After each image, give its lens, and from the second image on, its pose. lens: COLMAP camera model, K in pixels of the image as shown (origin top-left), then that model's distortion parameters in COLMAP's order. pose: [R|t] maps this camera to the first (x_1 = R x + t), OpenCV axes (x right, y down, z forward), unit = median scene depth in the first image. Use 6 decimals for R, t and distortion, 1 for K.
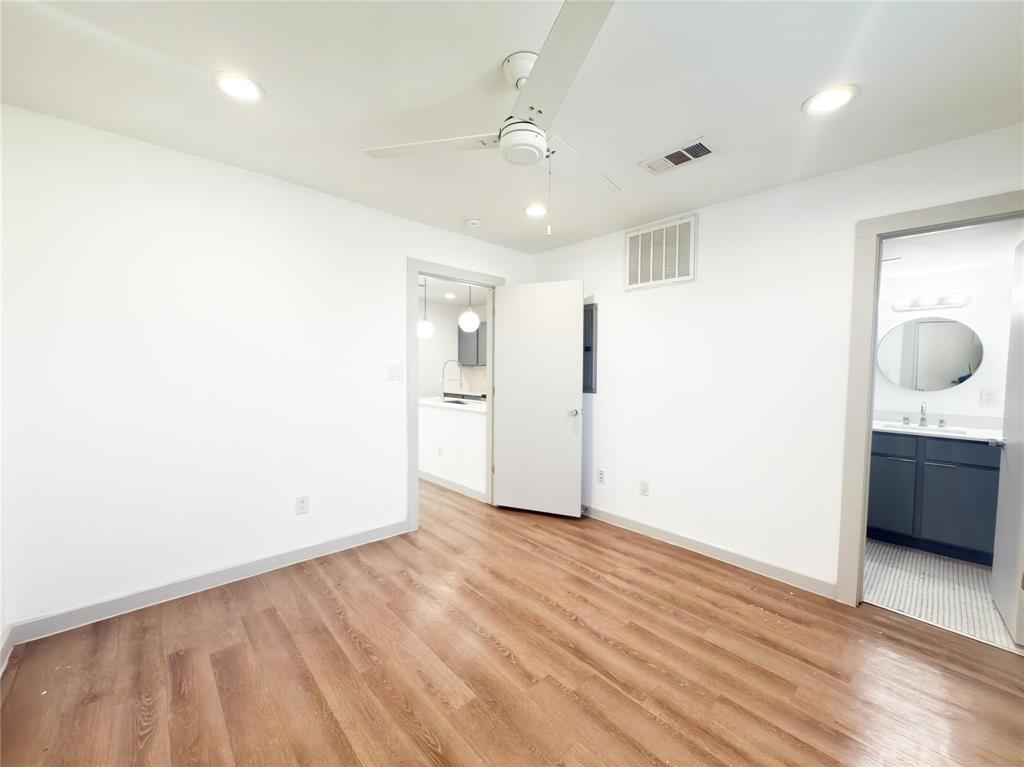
lens RADIAL K [[406.9, 0, 509.3], [0, 406.9, 385.9], [0, 0, 1]] dist [0.001024, 0.000488]
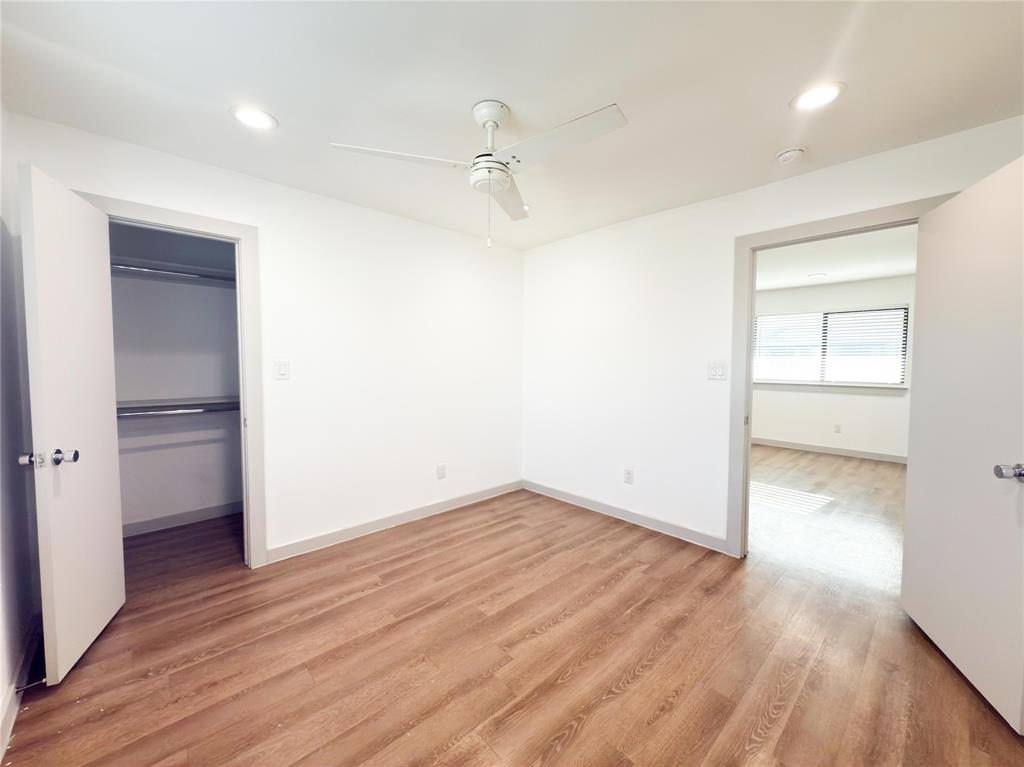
lens RADIAL K [[406.9, 0, 513.8], [0, 406.9, 383.8], [0, 0, 1]] dist [0.001024, 0.000488]
pose [[0.012230, 0.040532, -0.999103, 0.763844], [-0.044359, 0.998216, 0.039953, -0.025024], [0.998941, 0.043830, 0.014006, 0.656834]]
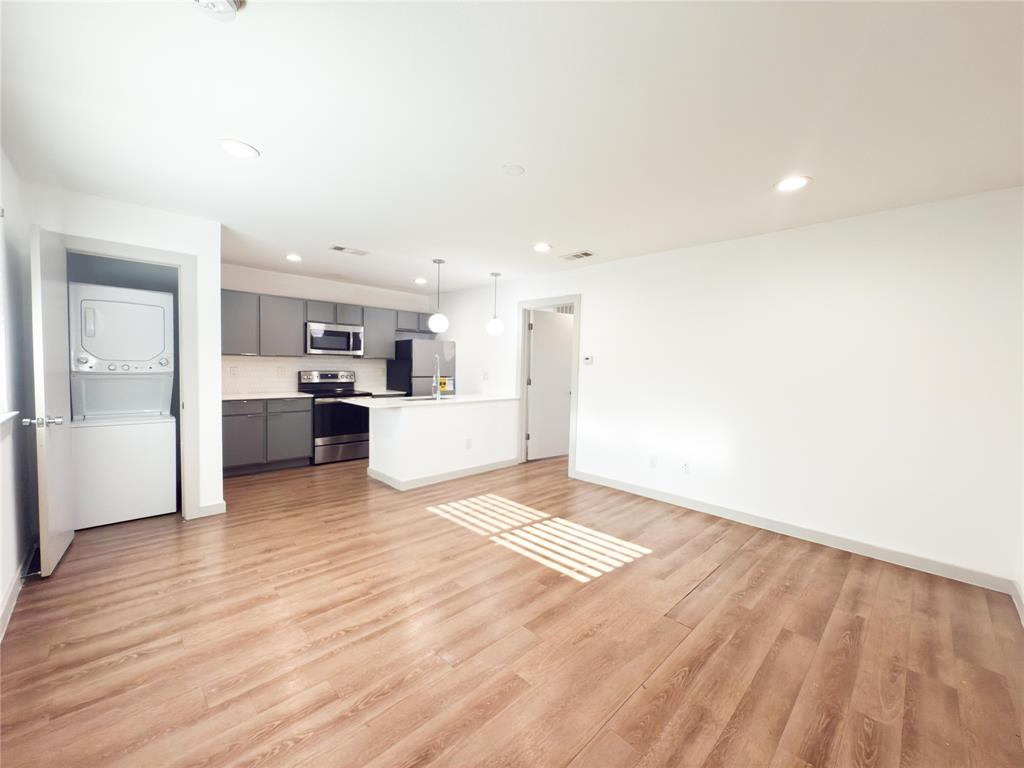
lens RADIAL K [[406.9, 0, 516.0], [0, 406.9, 380.0], [0, 0, 1]] dist [0.001024, 0.000488]
pose [[-0.045024, -0.048389, 0.997813, -2.206332], [0.020178, 0.998578, 0.049337, -0.100863], [-0.998782, 0.022355, -0.043983, 1.656992]]
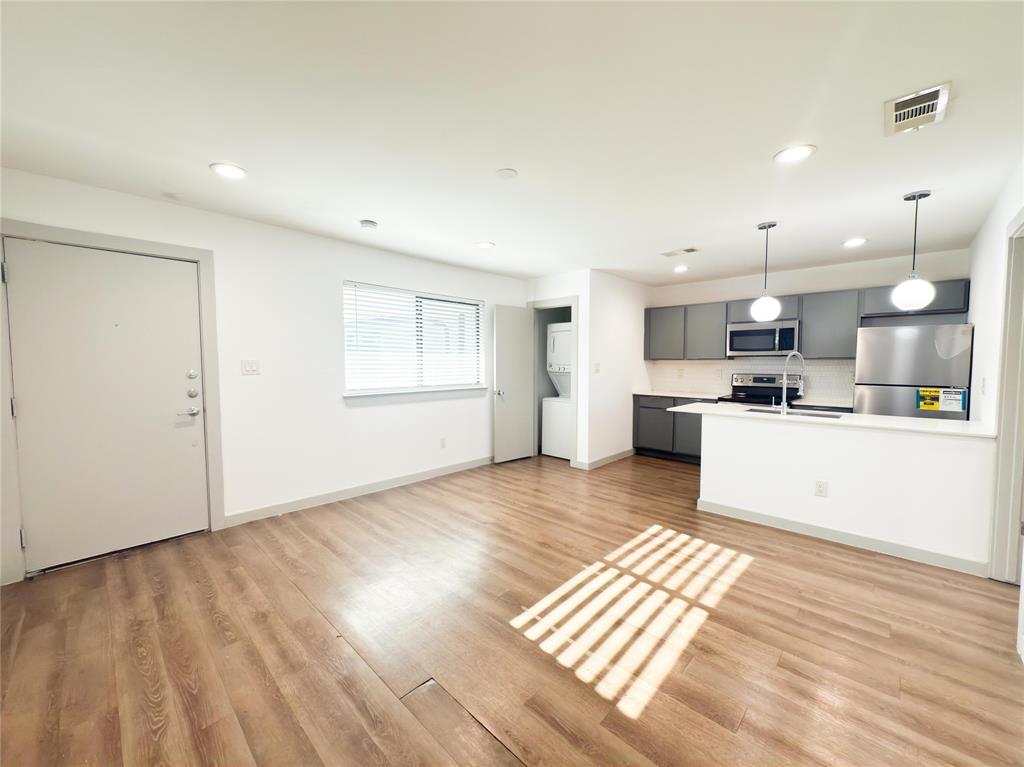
lens RADIAL K [[406.9, 0, 511.7], [0, 406.9, 382.7], [0, 0, 1]] dist [0.001024, 0.000488]
pose [[0.997391, -0.012295, 0.071131, -1.312566], [0.011651, 0.999887, 0.009463, -0.052626], [-0.071239, -0.008610, 0.997422, 0.654024]]
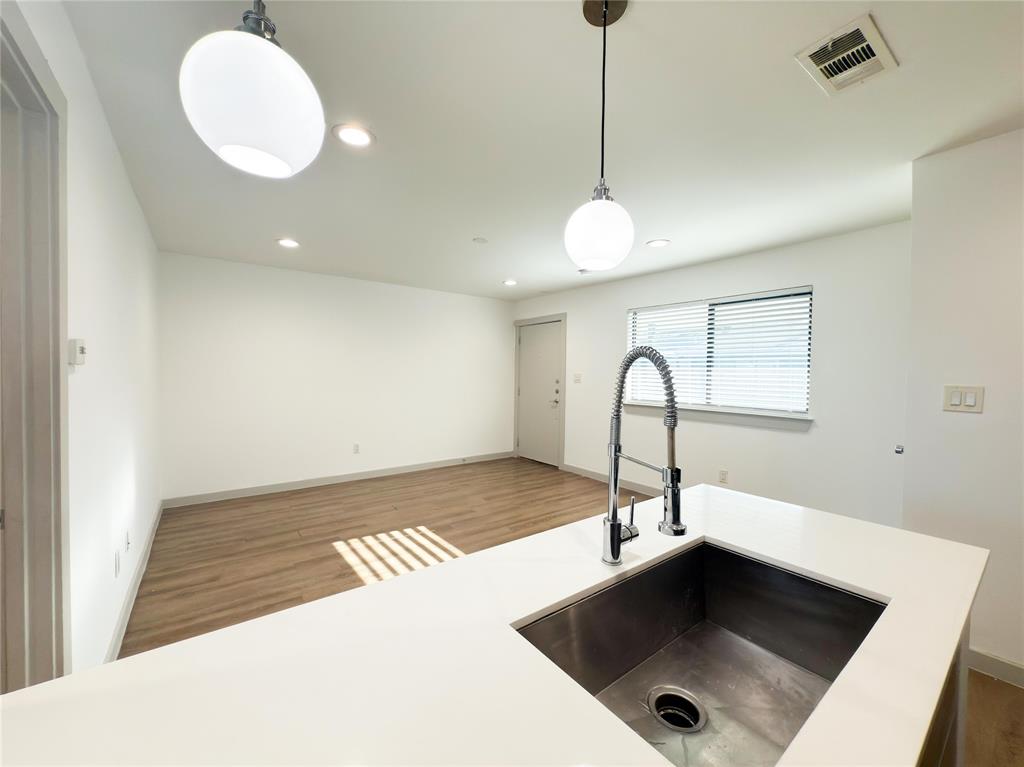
lens RADIAL K [[406.9, 0, 508.2], [0, 406.9, 382.2], [0, 0, 1]] dist [0.001024, 0.000488]
pose [[-0.094573, 0.013912, -0.995421, 0.082373], [-0.058572, 0.998092, 0.019514, -0.098333], [0.993793, 0.060149, -0.093578, 1.851668]]
